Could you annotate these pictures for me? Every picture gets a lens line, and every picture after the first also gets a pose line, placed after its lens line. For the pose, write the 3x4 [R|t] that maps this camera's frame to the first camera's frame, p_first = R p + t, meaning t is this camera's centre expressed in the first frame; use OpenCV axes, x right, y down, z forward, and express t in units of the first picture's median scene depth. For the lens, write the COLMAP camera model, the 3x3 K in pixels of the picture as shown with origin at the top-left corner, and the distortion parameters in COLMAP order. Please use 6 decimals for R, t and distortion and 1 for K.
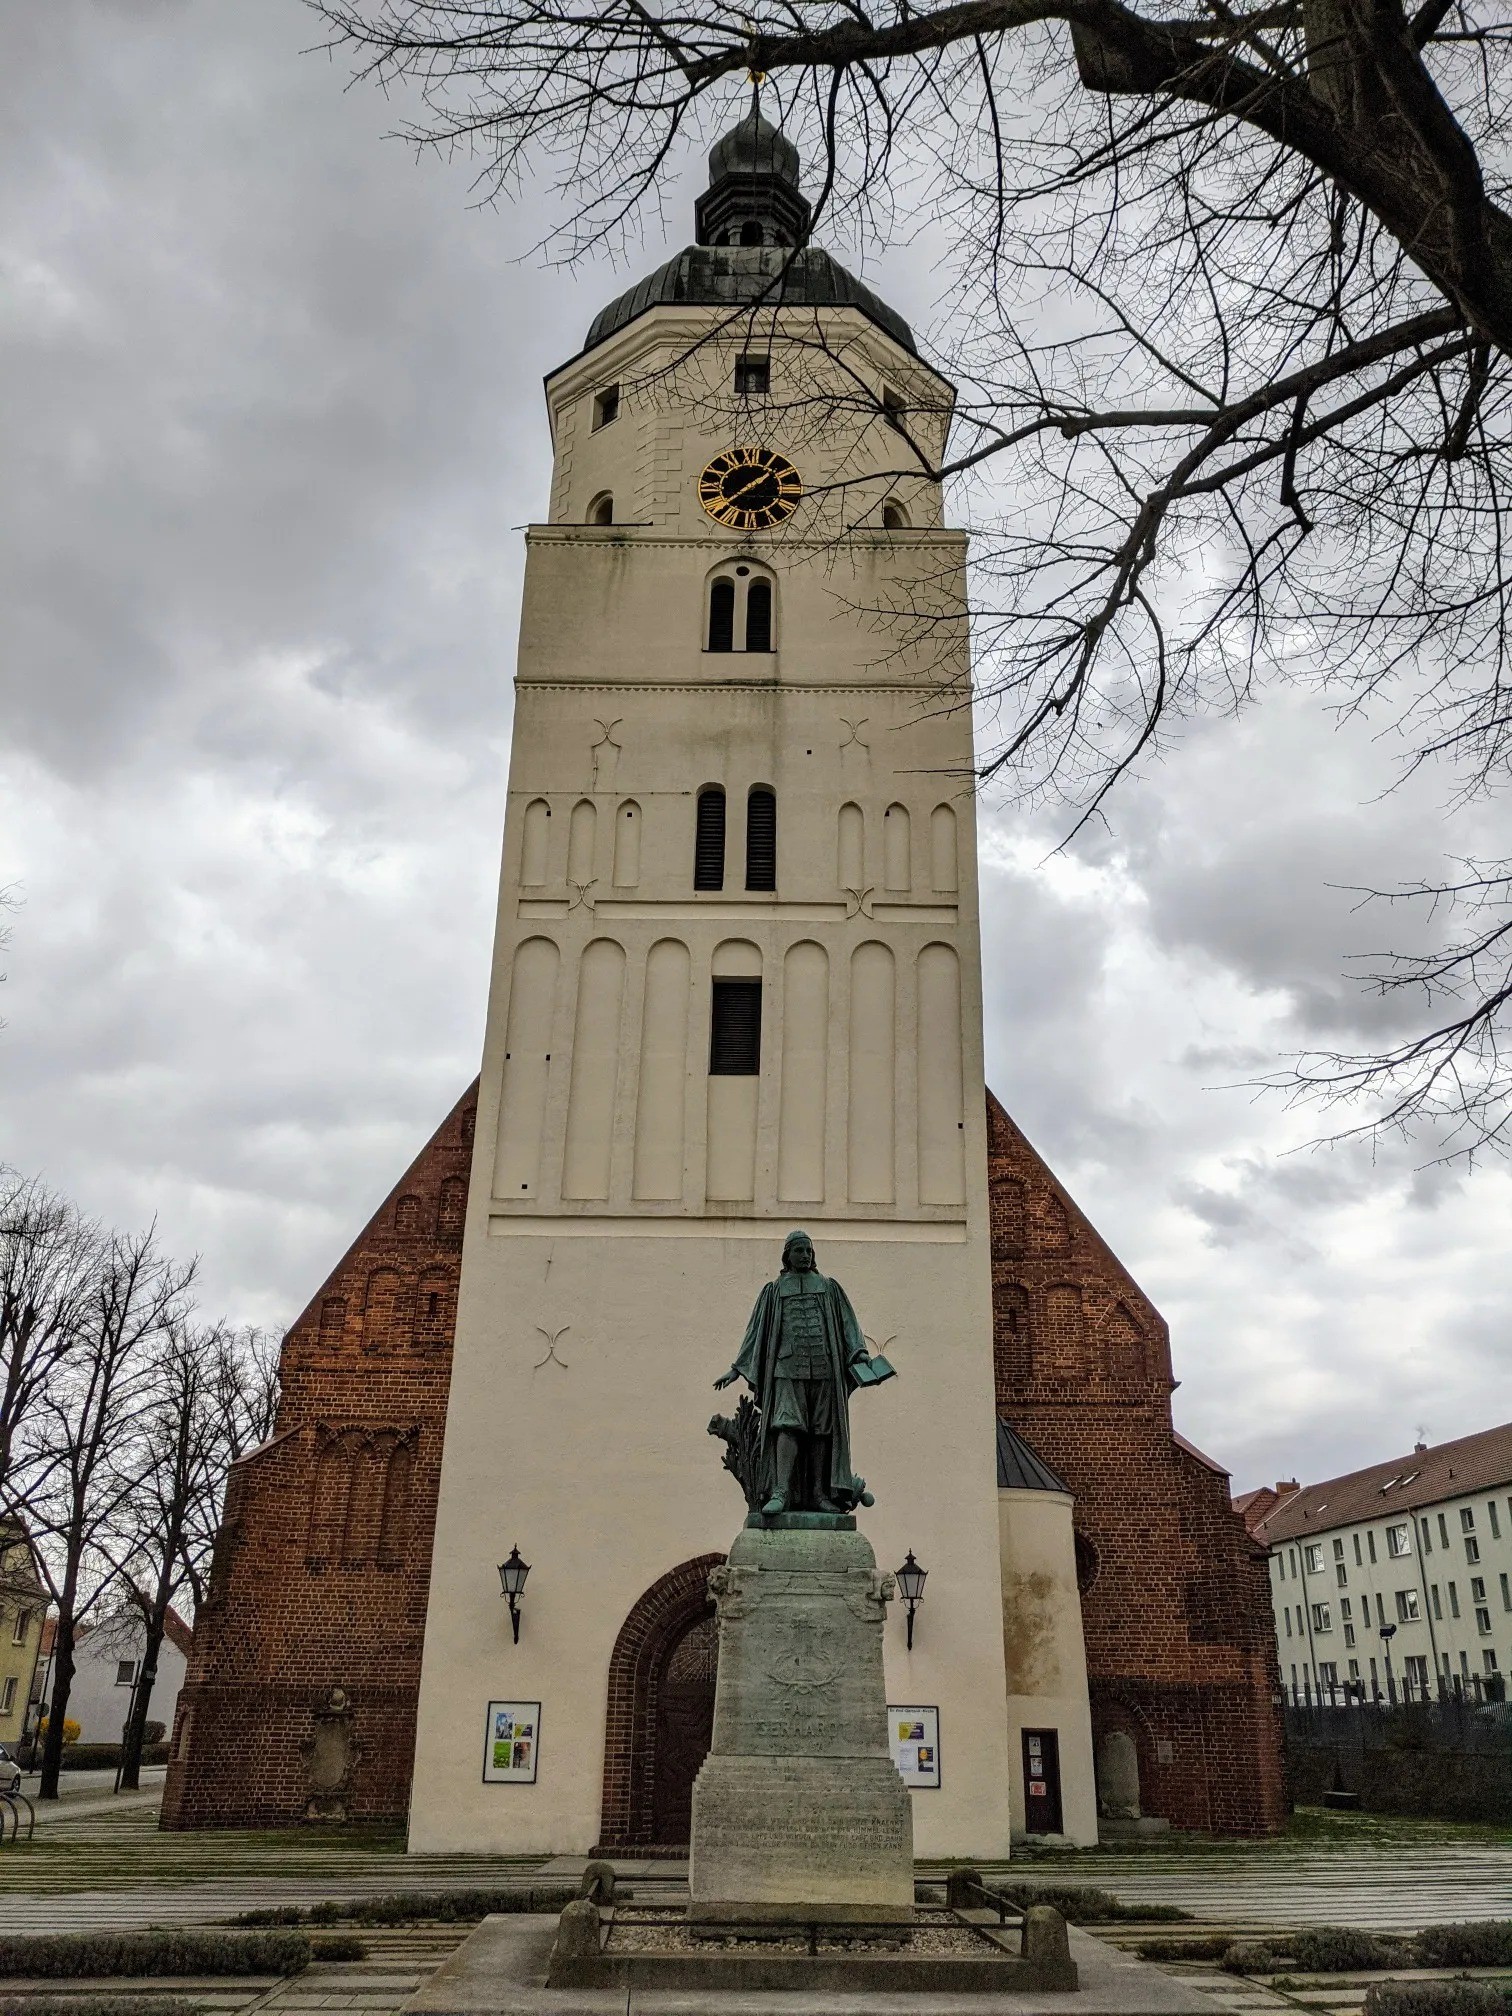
lens RADIAL K [[1538.2, 0, 756.0], [0, 1538.2, 1008.0], [0, 0, 1]] dist [0.071933, -0.136796]
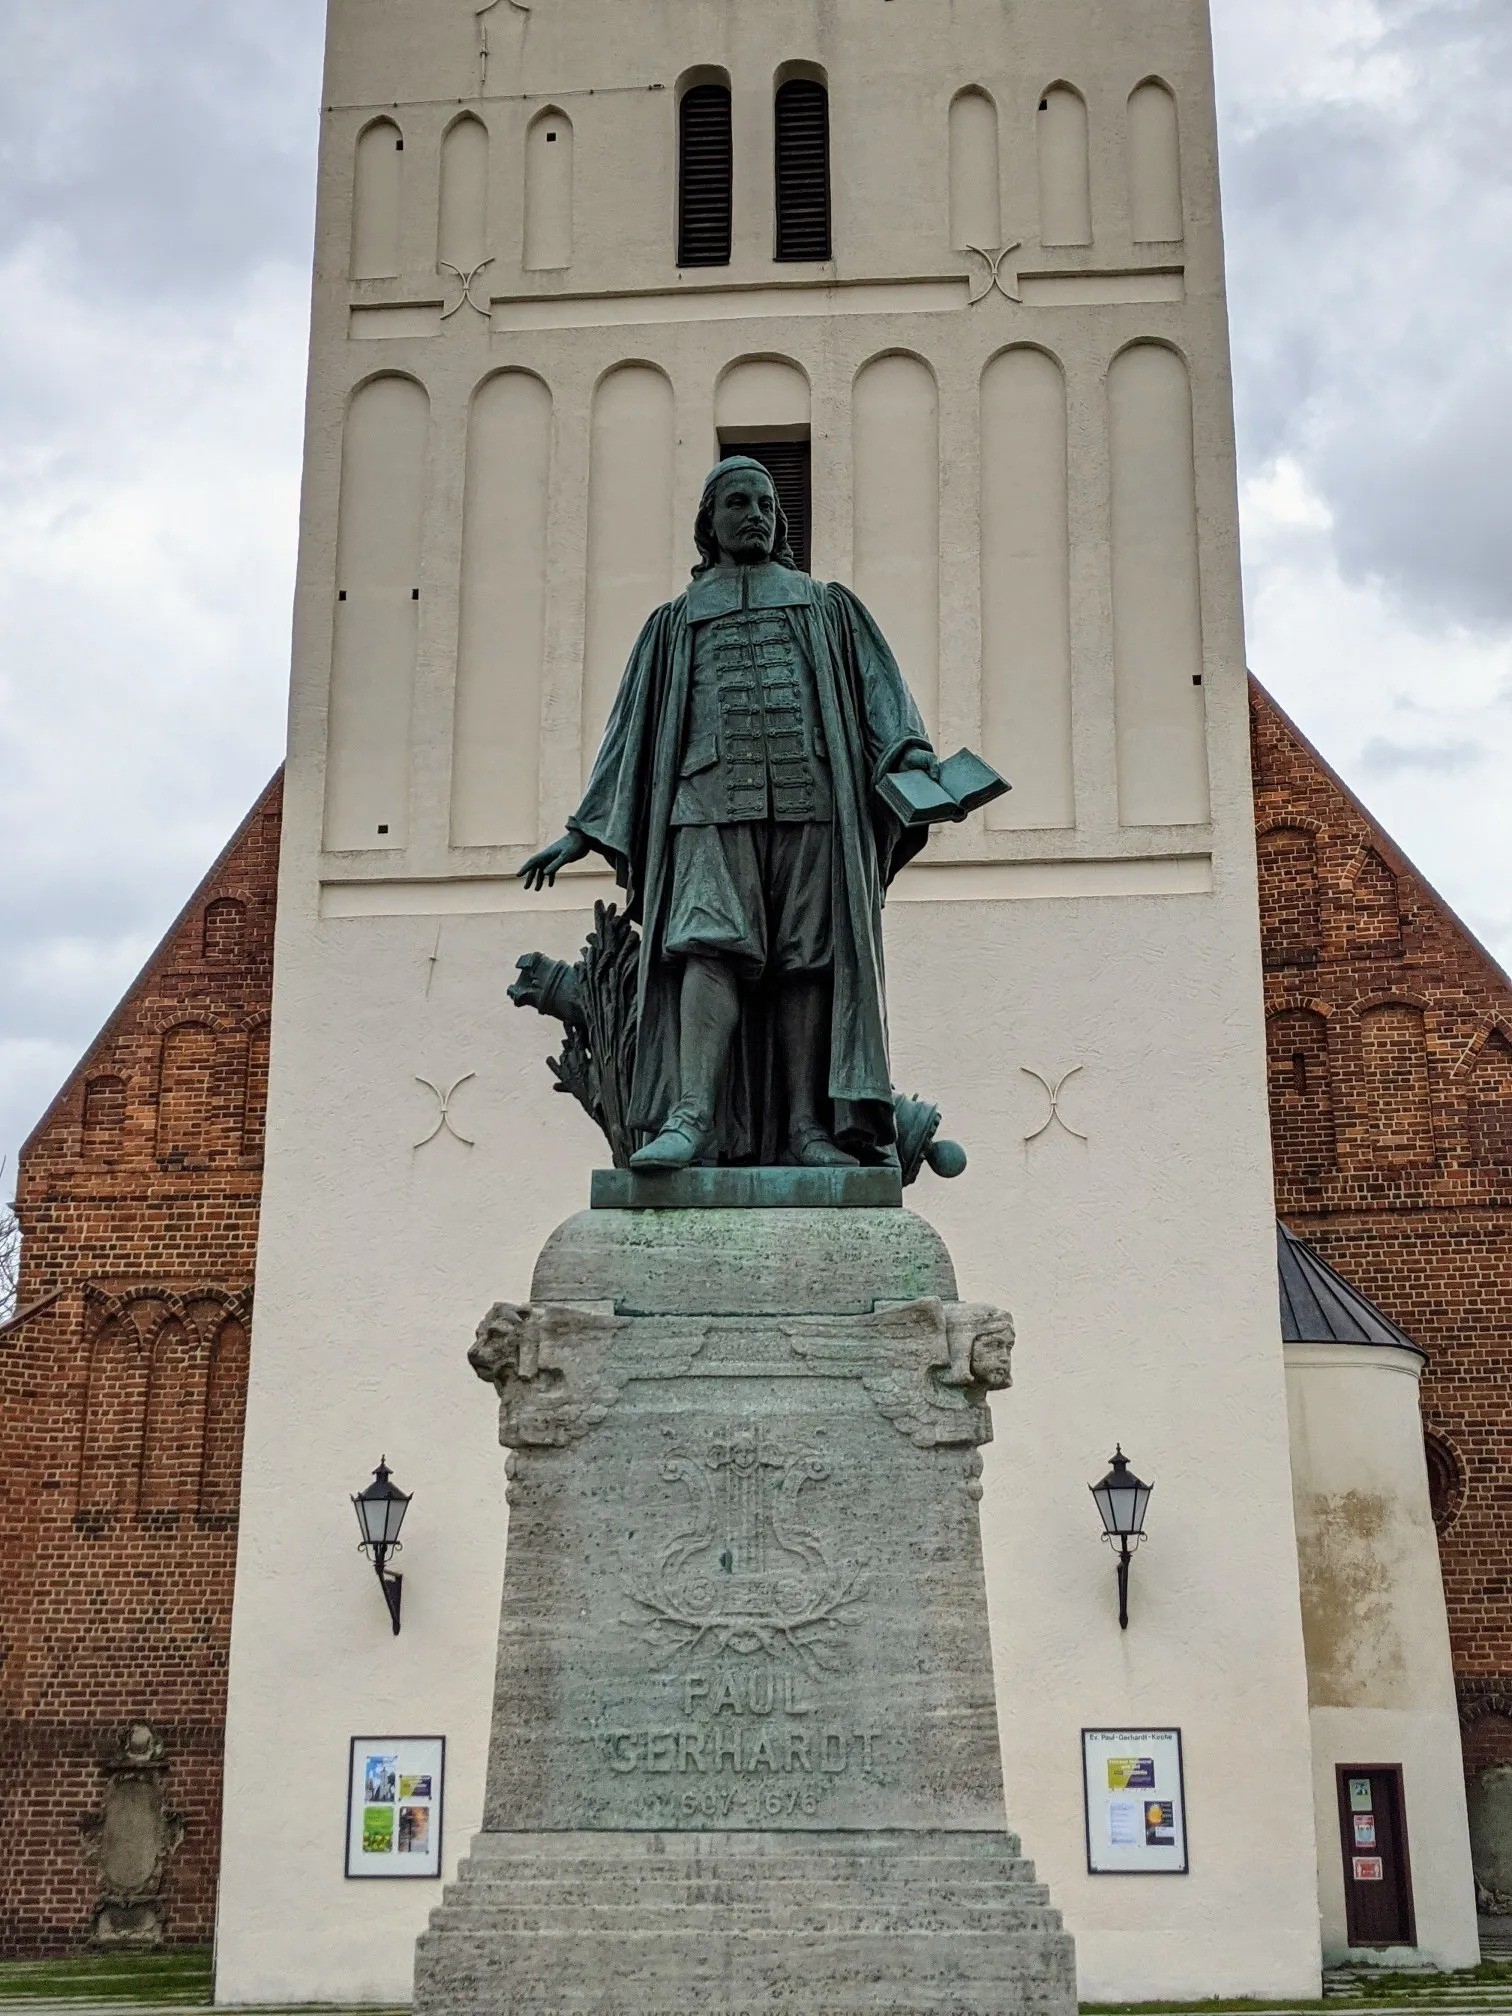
lens RADIAL K [[2324.7, 0, 756.0], [0, 2324.7, 1008.0], [0, 0, 1]] dist [0.149689, -0.417650]
pose [[0.997500, -0.040242, -0.058085, 0.024332], [0.046732, 0.992255, 0.115091, 0.087291], [0.053003, -0.117518, 0.991655, 0.182415]]
